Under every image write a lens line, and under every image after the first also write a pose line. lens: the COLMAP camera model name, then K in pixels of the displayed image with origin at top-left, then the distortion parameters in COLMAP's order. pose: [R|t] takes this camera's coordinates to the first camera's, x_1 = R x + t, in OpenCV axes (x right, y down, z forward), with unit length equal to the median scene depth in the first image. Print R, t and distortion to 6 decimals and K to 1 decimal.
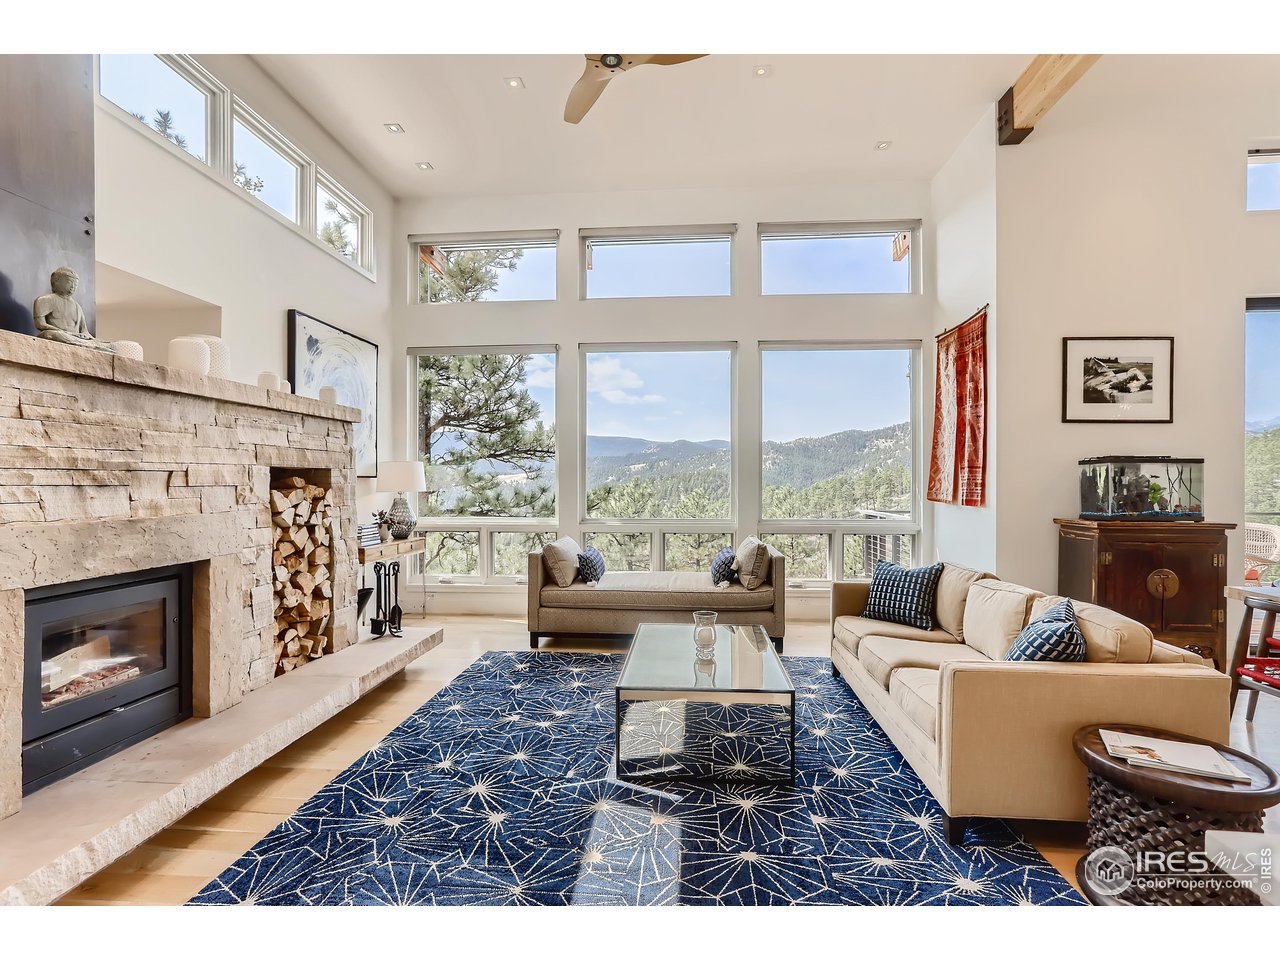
lens RADIAL K [[628.9, 0, 626.0], [0, 628.9, 484.2], [0, 0, 1]] dist [-0.000236, 0.000305]
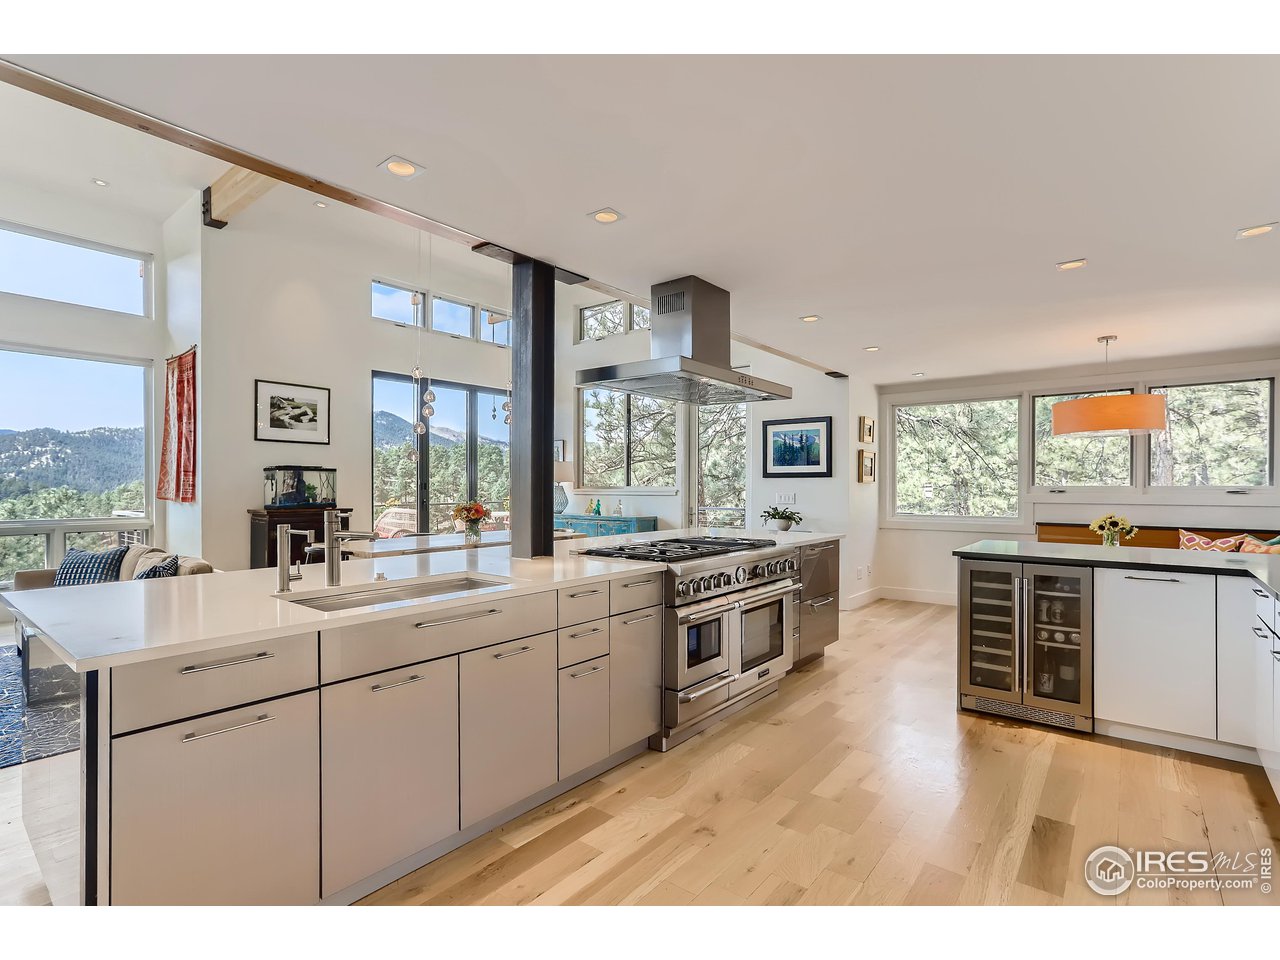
lens RADIAL K [[628.9, 0, 626.0], [0, 628.9, 484.2], [0, 0, 1]] dist [-0.000236, 0.000305]
pose [[0.563454, -0.000895, 0.826147, 0.008946], [0.002888, 0.999995, -0.000886, 0.002146], [-0.826143, 0.002885, 0.563454, -0.459762]]
